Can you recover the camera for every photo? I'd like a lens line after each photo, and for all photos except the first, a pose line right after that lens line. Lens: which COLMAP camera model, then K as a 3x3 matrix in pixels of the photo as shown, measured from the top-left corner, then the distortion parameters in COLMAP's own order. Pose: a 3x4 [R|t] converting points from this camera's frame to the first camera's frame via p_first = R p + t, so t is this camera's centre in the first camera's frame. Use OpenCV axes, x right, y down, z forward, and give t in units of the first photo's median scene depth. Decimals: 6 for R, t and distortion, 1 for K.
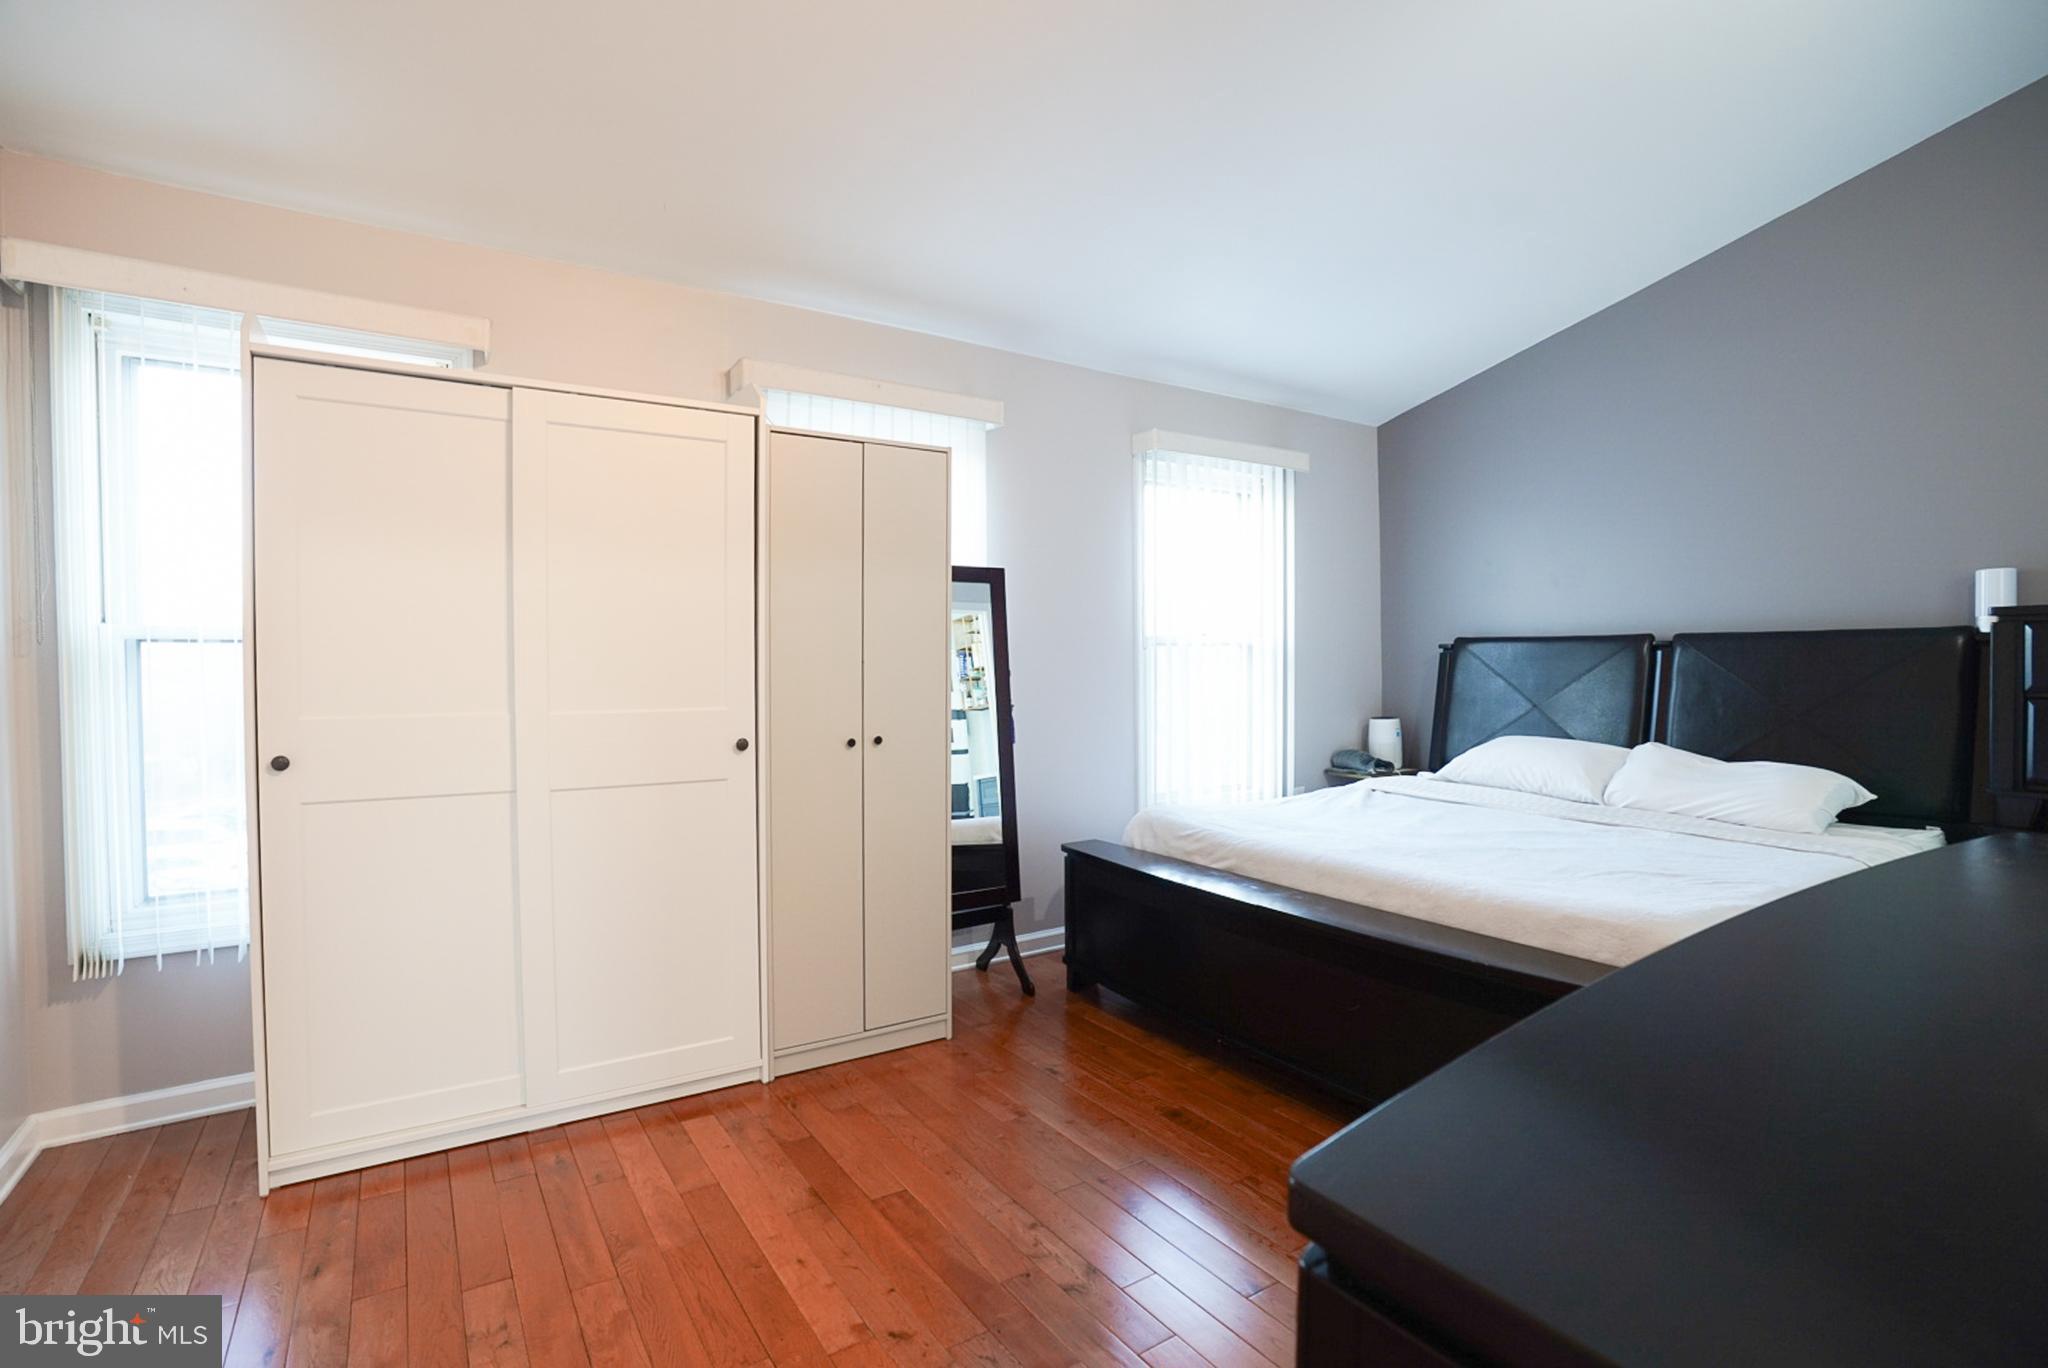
lens RADIAL K [[991.3, 0, 1024.0], [0, 991.3, 684.0], [0, 0, 1]] dist [-0.074644, 0.030813]
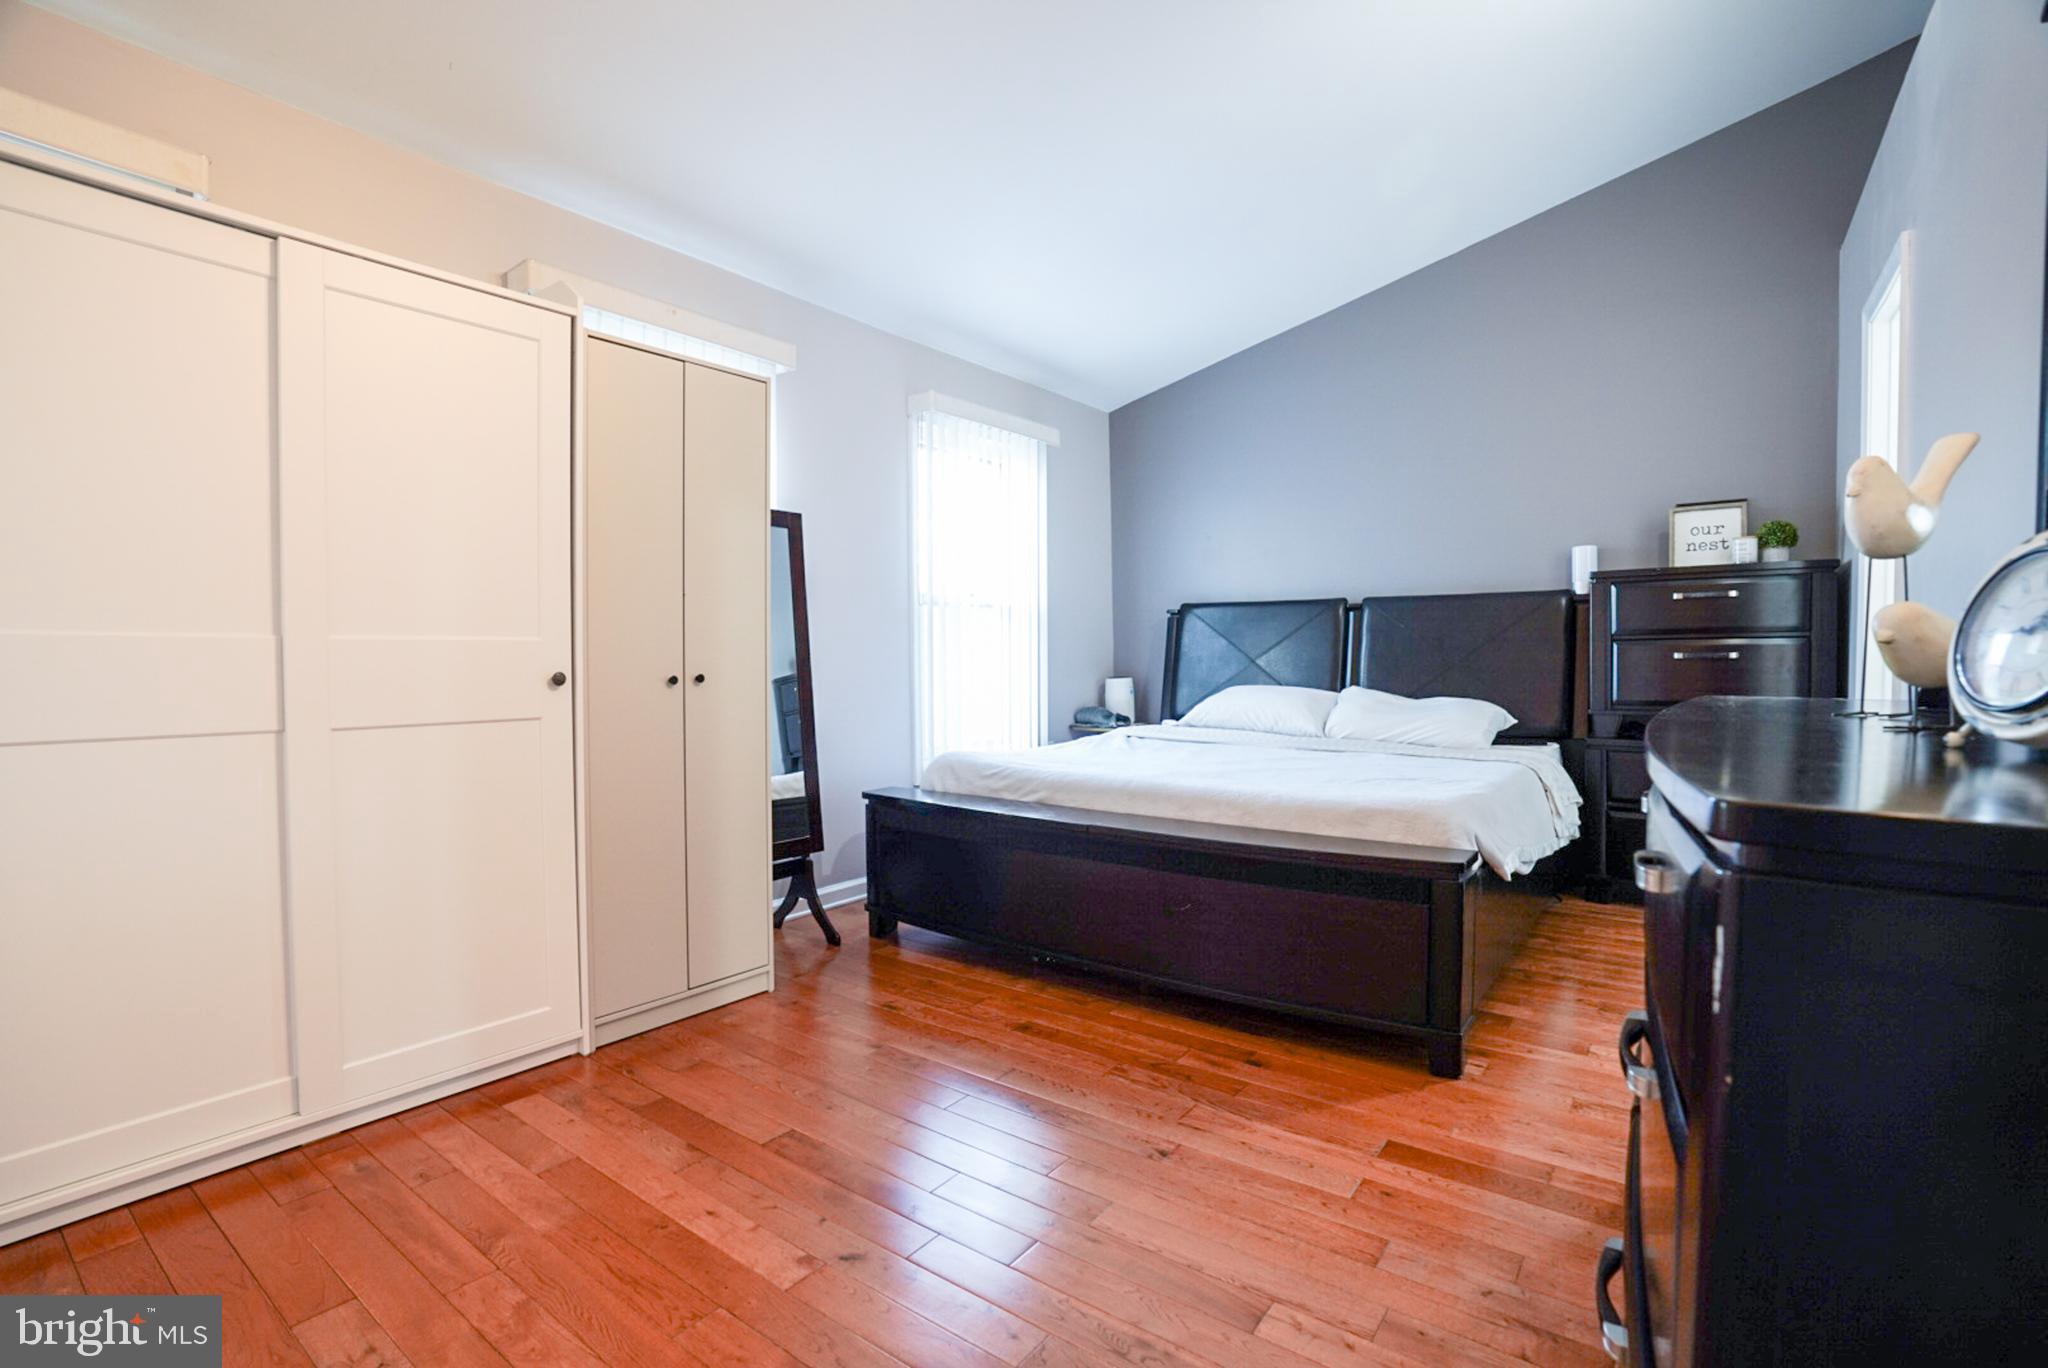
lens RADIAL K [[965.4, 0, 1020.2], [0, 965.4, 689.2], [0, 0, 1]] dist [-0.067993, 0.027506]
pose [[0.940418, -0.012740, 0.339783, -0.156416], [0.010902, 0.999914, 0.007317, 0.058108], [-0.339847, -0.003176, 0.940475, 0.033486]]
